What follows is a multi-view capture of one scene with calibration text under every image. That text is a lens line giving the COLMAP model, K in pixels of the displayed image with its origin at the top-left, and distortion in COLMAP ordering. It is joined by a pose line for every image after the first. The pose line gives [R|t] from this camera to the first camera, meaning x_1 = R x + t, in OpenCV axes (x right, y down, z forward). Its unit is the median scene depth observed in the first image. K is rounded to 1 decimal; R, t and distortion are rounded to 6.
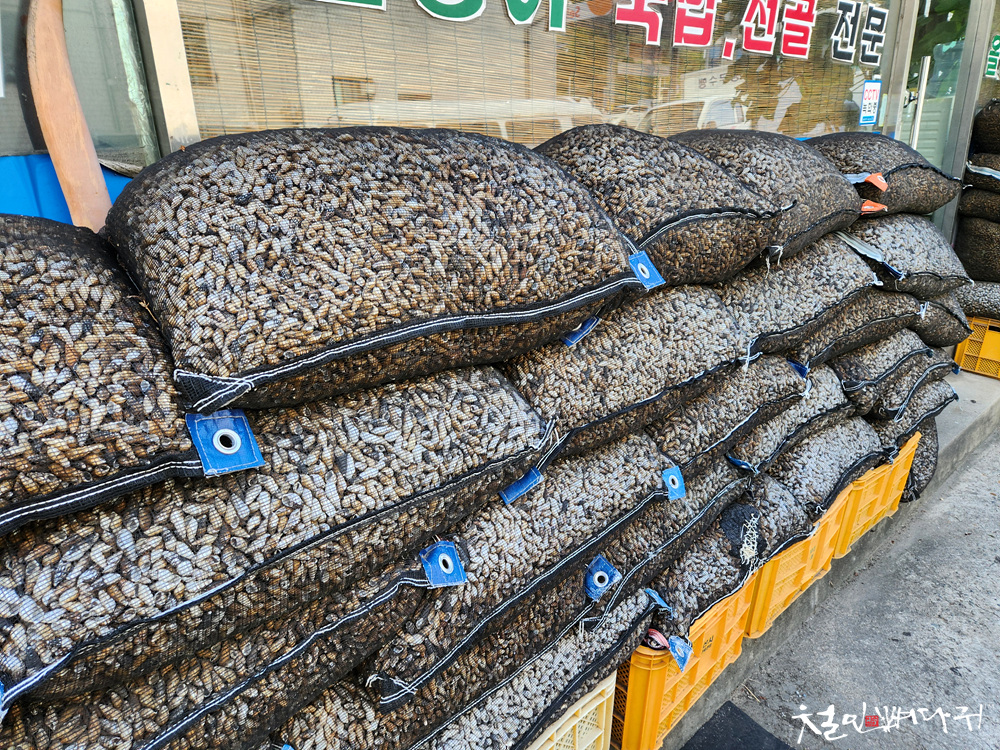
lens RADIAL K [[662.6, 0, 500.0], [0, 662.6, 375.0], [0, 0, 1]] dist [0.032357, -0.001536]
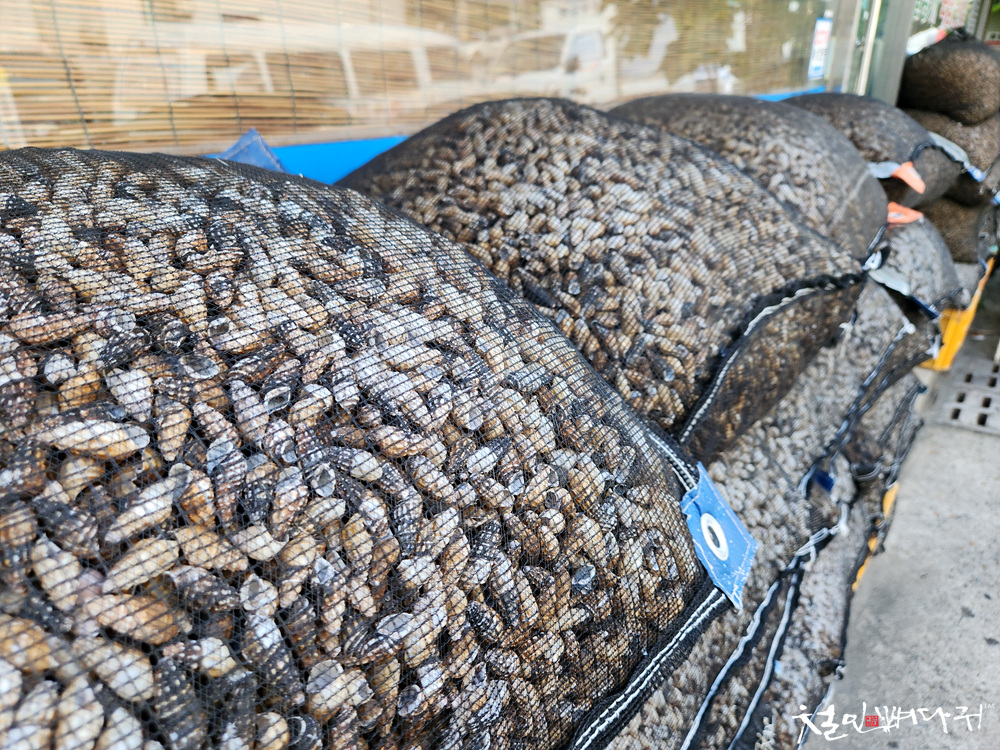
lens RADIAL K [[681.1, 0, 481.2], [0, 681.1, 372.7], [0, 0, 1]] dist [0.006762, 0.001736]
pose [[0.983683, -0.058484, 0.170139, 0.028005], [0.044991, 0.995607, 0.082108, -0.258799], [-0.174193, -0.073114, 0.981993, 0.601398]]
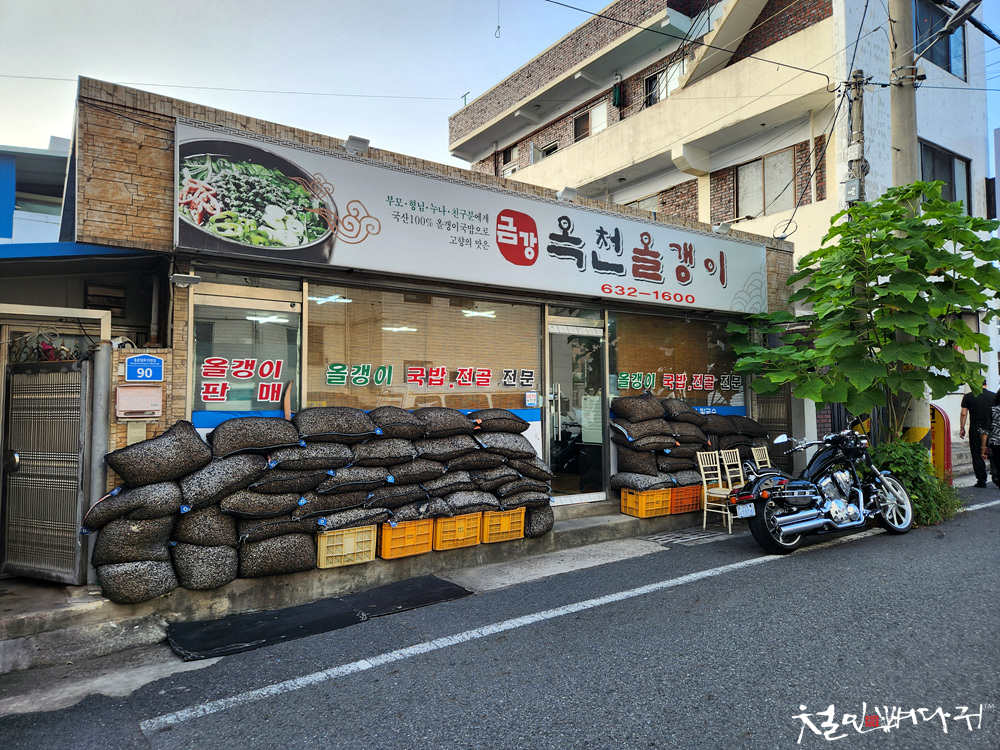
lens RADIAL K [[662.6, 0, 500.0], [0, 662.6, 375.0], [0, 0, 1]] dist [0.032357, -0.001536]
pose [[0.992665, 0.025235, -0.118237, 1.668867], [-0.066484, 0.930767, -0.359518, 1.185910], [0.100978, 0.364742, 0.925617, -3.763511]]
